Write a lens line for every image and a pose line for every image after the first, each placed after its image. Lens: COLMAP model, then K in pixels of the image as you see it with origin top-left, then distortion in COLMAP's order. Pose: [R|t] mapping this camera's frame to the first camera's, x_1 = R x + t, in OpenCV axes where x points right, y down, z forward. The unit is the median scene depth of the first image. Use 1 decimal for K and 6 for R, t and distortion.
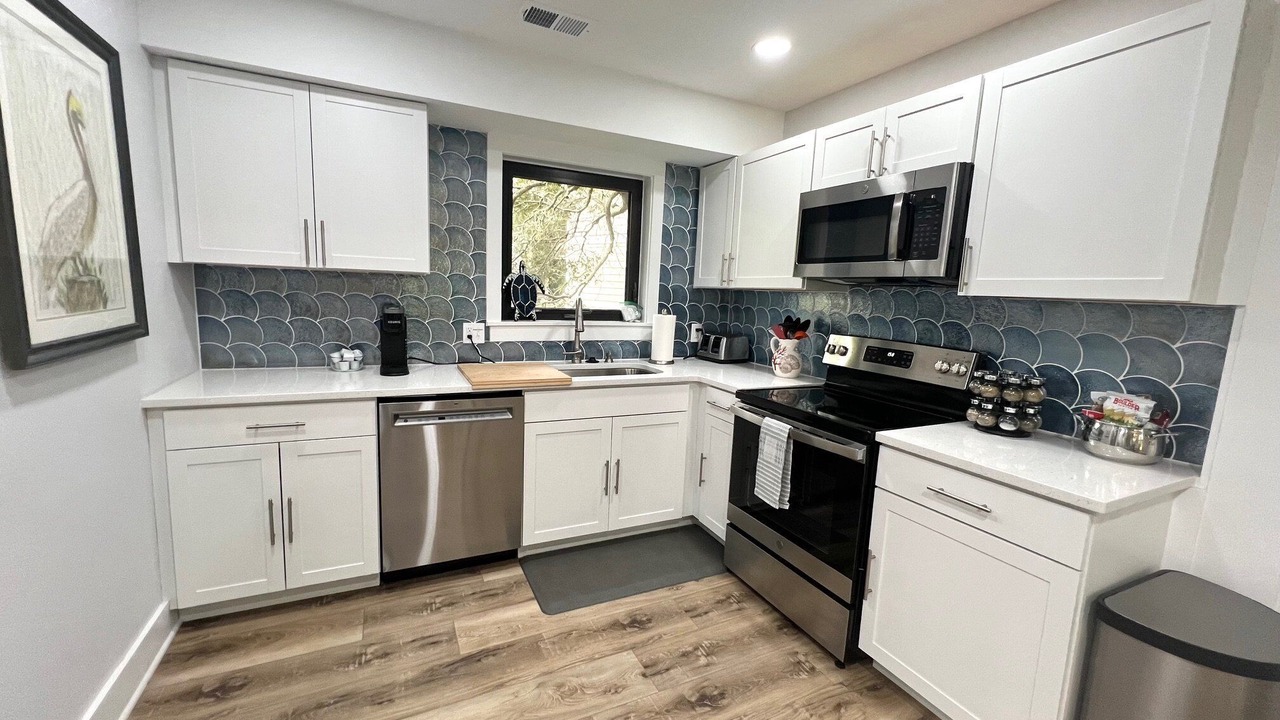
lens RADIAL K [[515.8, 0, 638.0], [0, 515.8, 357.0], [0, 0, 1]] dist [0.001691, 0.000754]
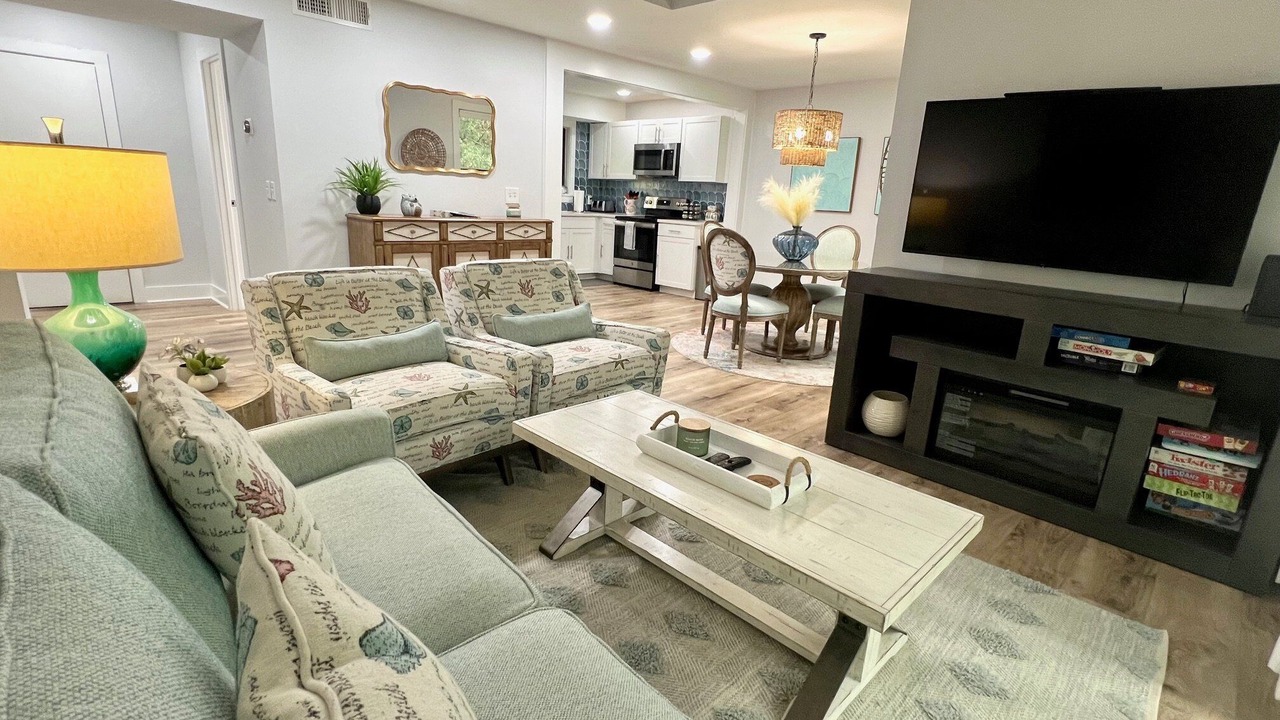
lens RADIAL K [[614.6, 0, 637.1], [0, 614.6, 363.5], [0, 0, 1]] dist [-0.000792, -0.000460]
pose [[0.948448, -0.081998, 0.306143, -0.901748], [0.034555, 0.986947, 0.157293, 0.382844], [-0.315044, -0.138605, 0.938901, -2.630668]]
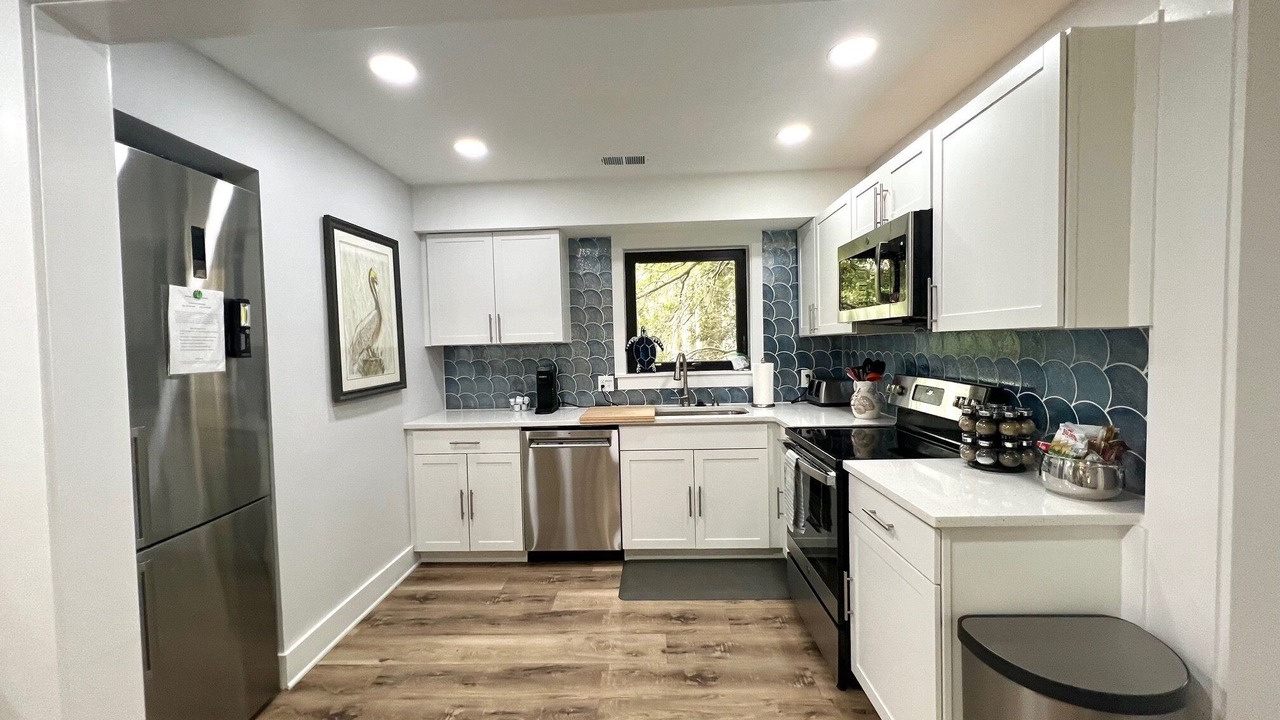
lens RADIAL K [[515.8, 0, 634.9], [0, 515.8, 356.5], [0, 0, 1]] dist [0.001691, 0.000754]
pose [[0.878225, -0.052152, -0.475396, 0.501777], [0.001115, 0.994257, -0.107012, 0.034763], [0.478247, 0.093450, 0.873239, -0.164840]]
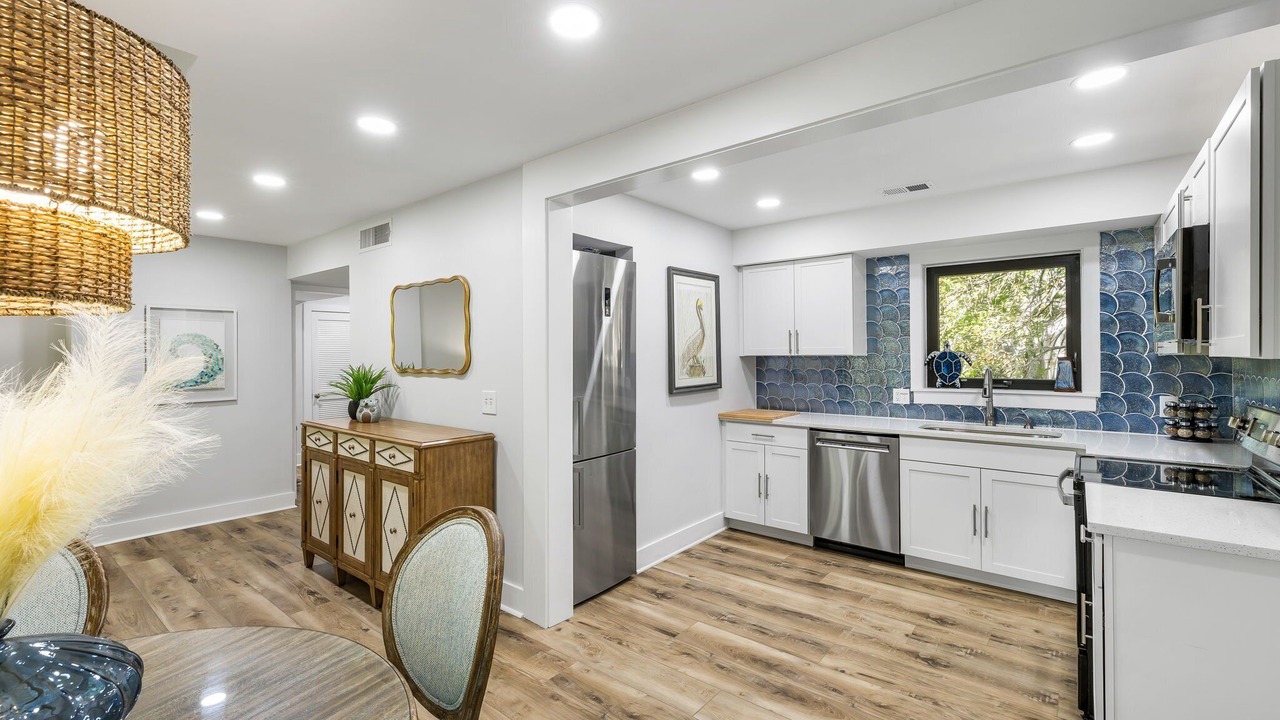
lens RADIAL K [[552.1, 0, 630.6], [0, 552.1, 350.4], [0, 0, 1]] dist [-0.002308, -0.000608]
pose [[0.410642, -0.050148, -0.910417, 0.950372], [-0.096424, 0.990499, -0.098051, 0.060516], [0.906684, 0.128049, 0.401905, -0.326582]]
